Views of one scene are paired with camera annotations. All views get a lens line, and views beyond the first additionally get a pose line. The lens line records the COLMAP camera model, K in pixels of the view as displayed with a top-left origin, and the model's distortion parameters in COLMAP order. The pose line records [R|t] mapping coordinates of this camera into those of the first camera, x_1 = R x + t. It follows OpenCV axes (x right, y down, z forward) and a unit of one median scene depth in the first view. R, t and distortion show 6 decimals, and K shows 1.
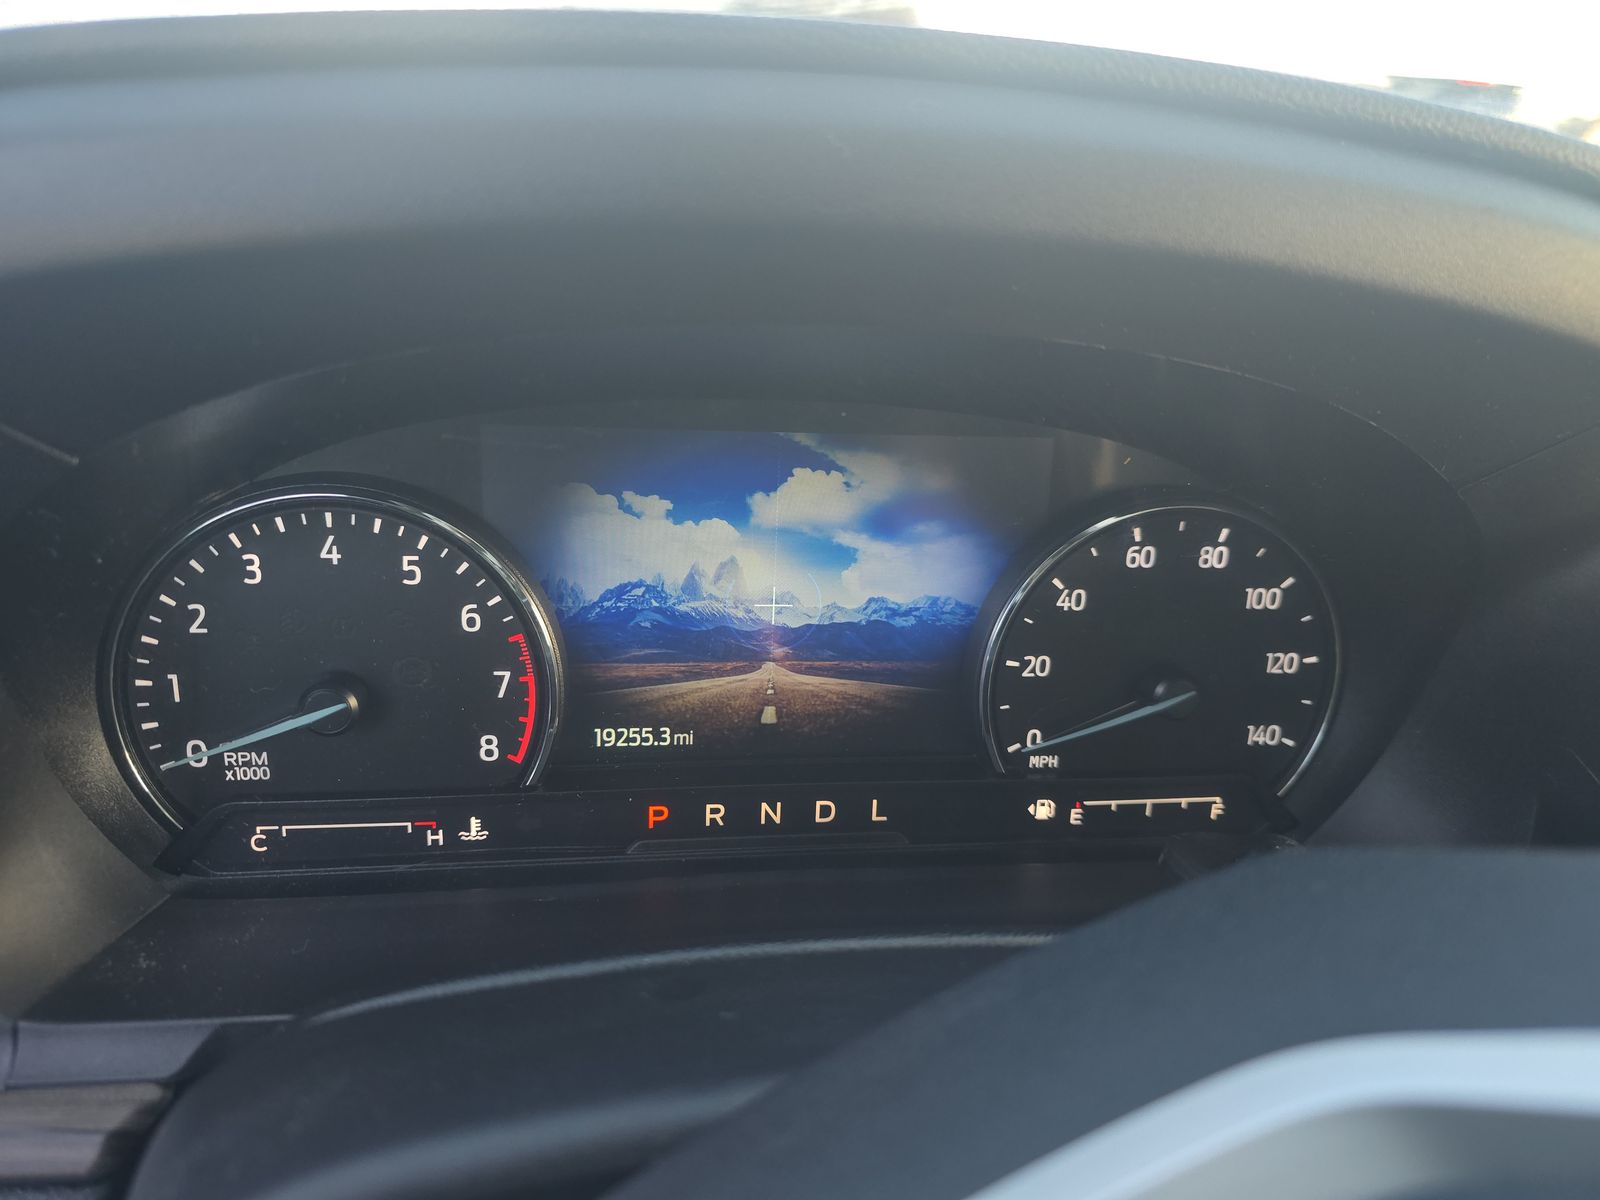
lens RADIAL K [[1068.8, 0, 788.8], [0, 1068.8, 609.4], [0, 0, 1]] dist [0.013024, -0.003173]
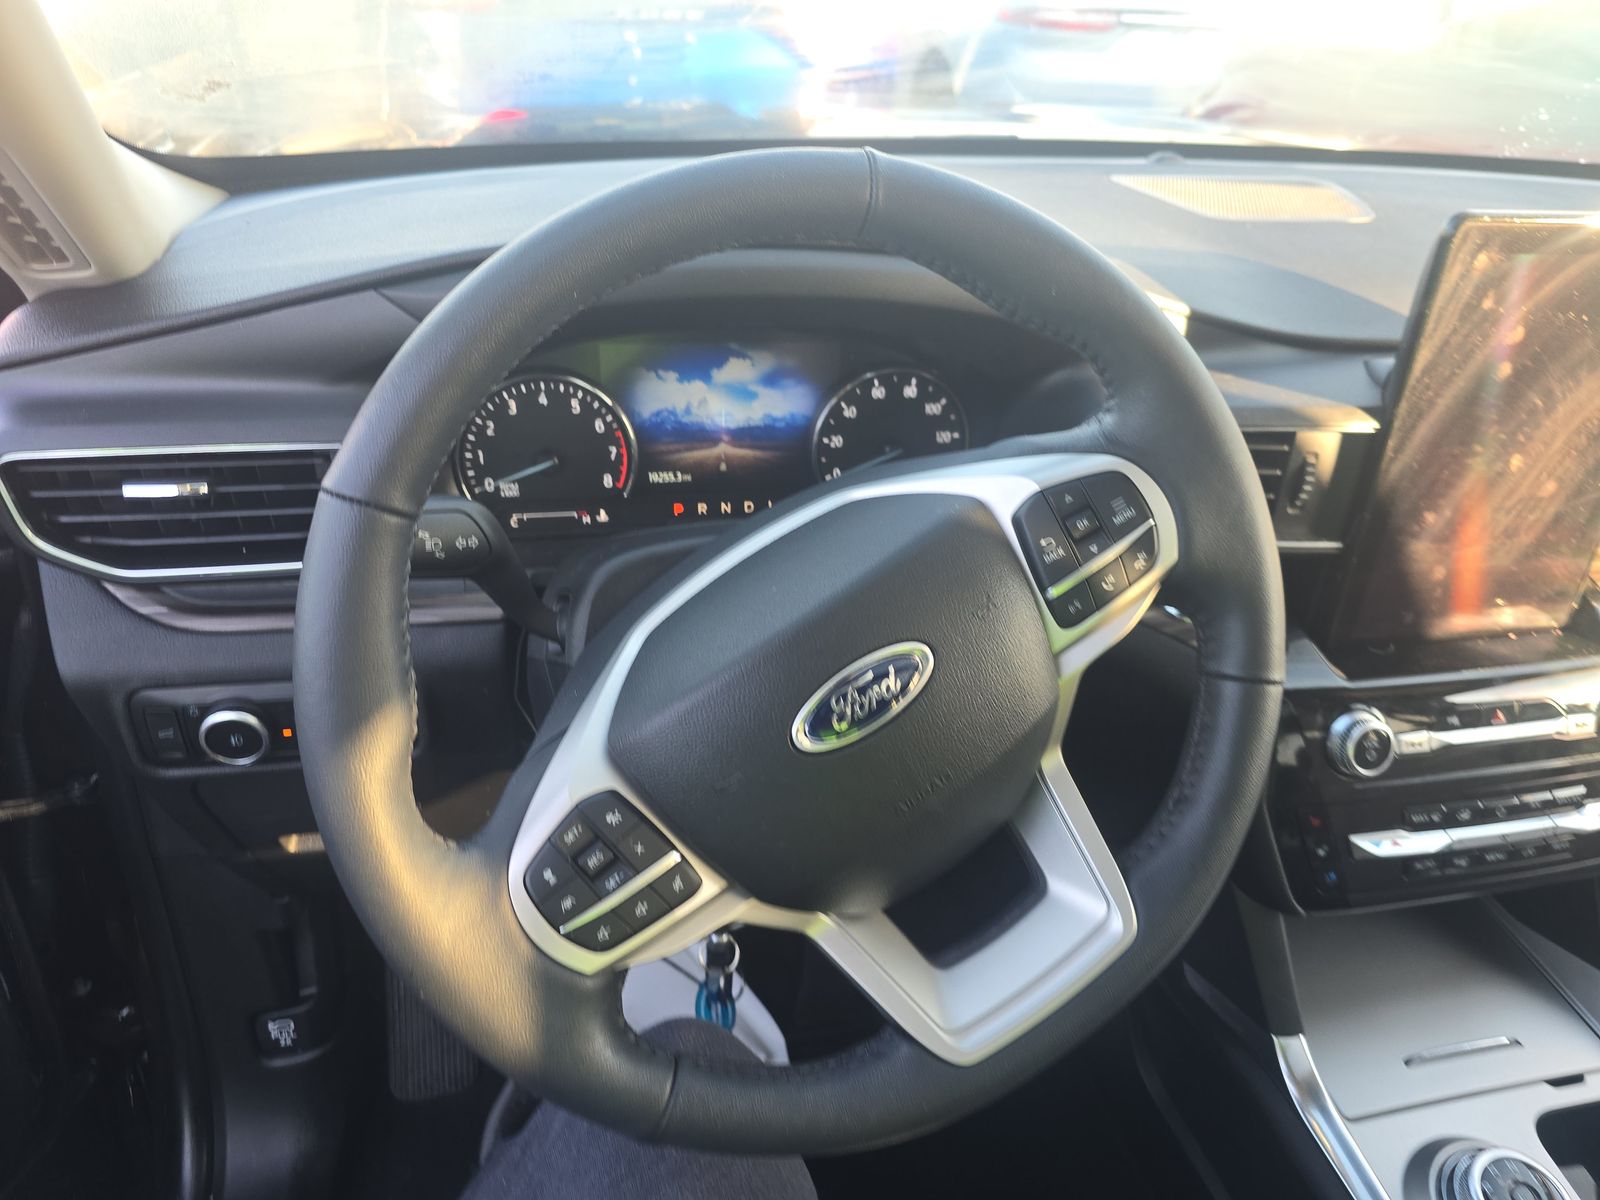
lens RADIAL K [[1056.6, 0, 804.9], [0, 1056.6, 596.5], [0, 0, 1]] dist [0.082185, -0.069437]
pose [[0.994623, -0.045444, 0.093064, -0.072033], [0.031782, 0.989162, 0.143349, 0.057443], [-0.098570, -0.139620, 0.985287, -1.388291]]
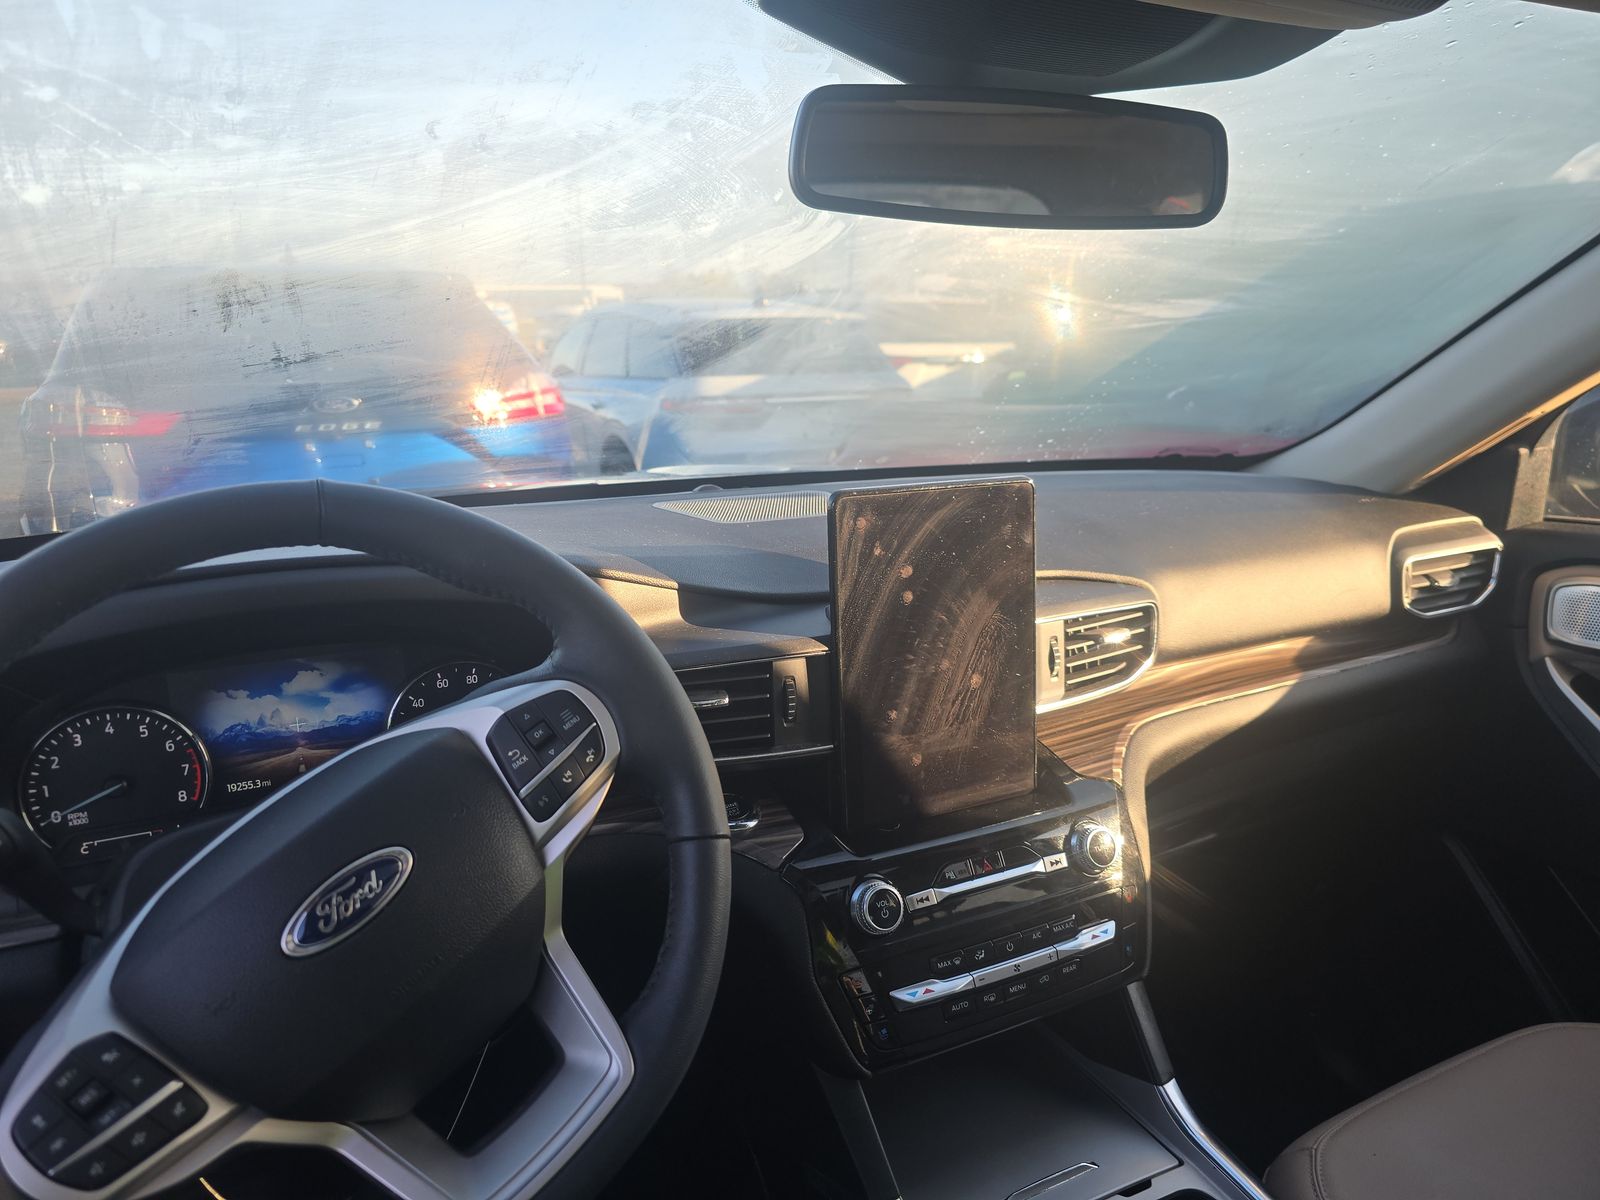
lens RADIAL K [[1068.8, 0, 788.8], [0, 1068.8, 609.4], [0, 0, 1]] dist [0.013024, -0.003173]
pose [[0.936908, -0.139970, 0.320331, 0.318224], [0.193809, 0.970599, -0.142746, 0.337850], [-0.290933, 0.195823, 0.936489, -1.898664]]
